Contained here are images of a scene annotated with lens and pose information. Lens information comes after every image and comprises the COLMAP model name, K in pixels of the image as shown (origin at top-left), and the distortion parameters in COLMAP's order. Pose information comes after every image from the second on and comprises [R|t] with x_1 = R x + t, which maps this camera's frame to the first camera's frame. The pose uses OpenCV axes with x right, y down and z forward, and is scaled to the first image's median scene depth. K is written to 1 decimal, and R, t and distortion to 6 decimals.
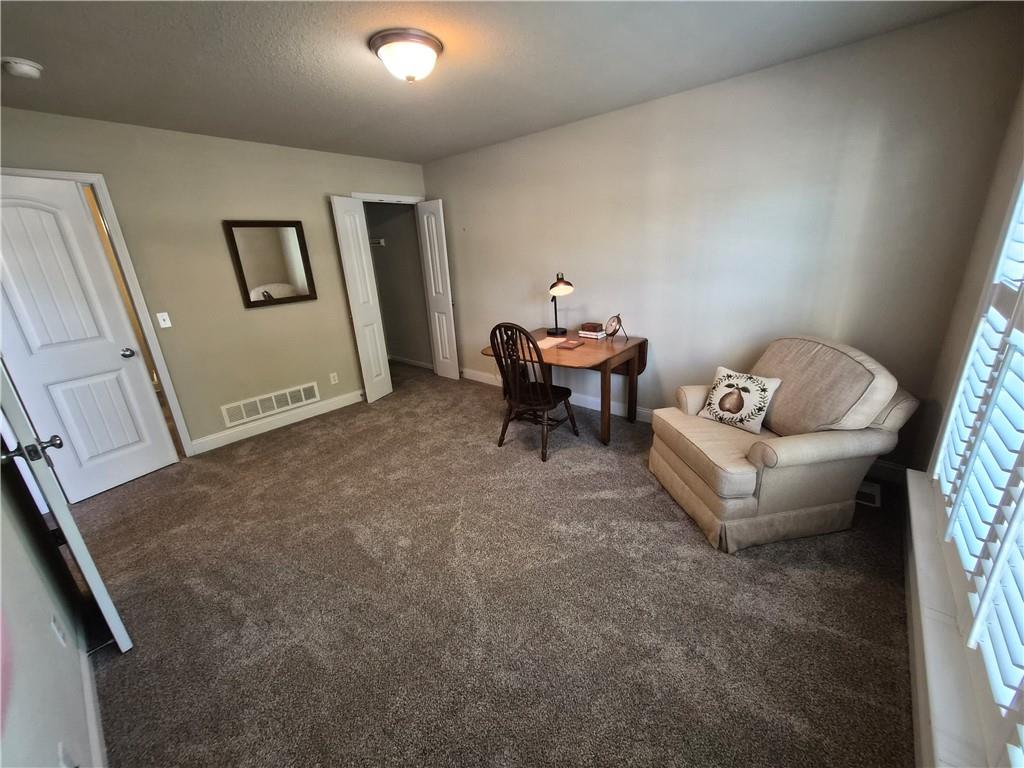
lens RADIAL K [[404.6, 0, 515.3], [0, 404.6, 380.6], [0, 0, 1]] dist [0.008206, -0.000474]
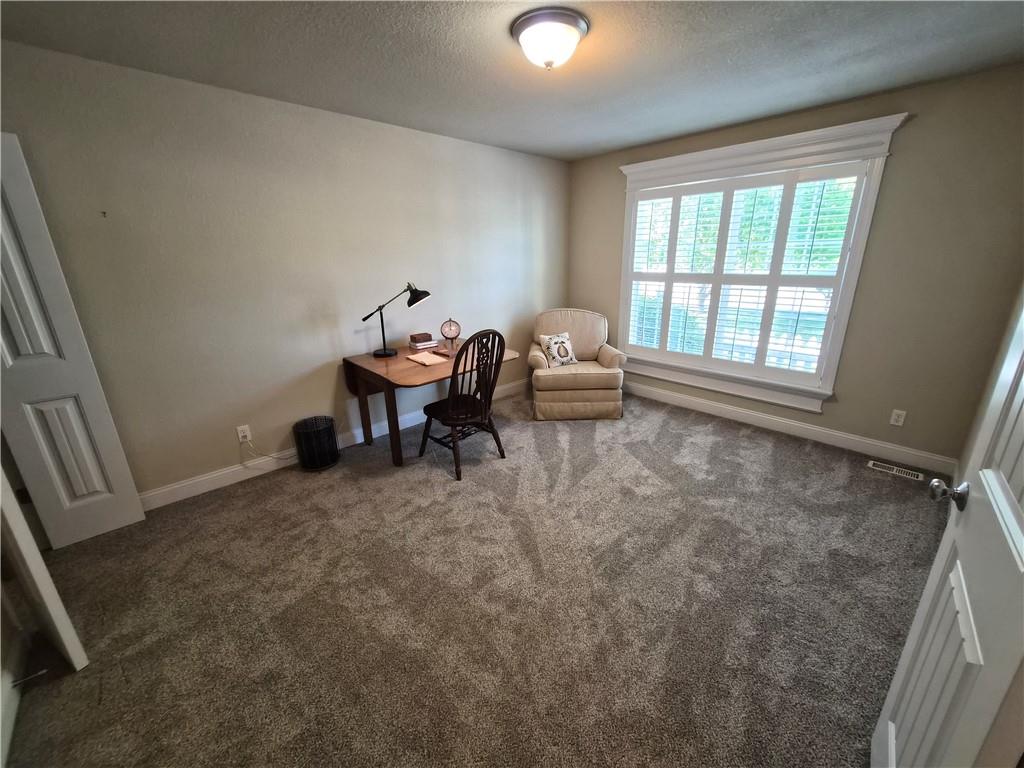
lens RADIAL K [[404.6, 0, 516.6], [0, 404.6, 381.3], [0, 0, 1]] dist [0.008206, -0.000474]
pose [[0.108916, -0.253572, 0.961165, -1.024028], [0.319491, 0.924545, 0.207707, -0.219032], [-0.941309, 0.284461, 0.181712, 0.837611]]
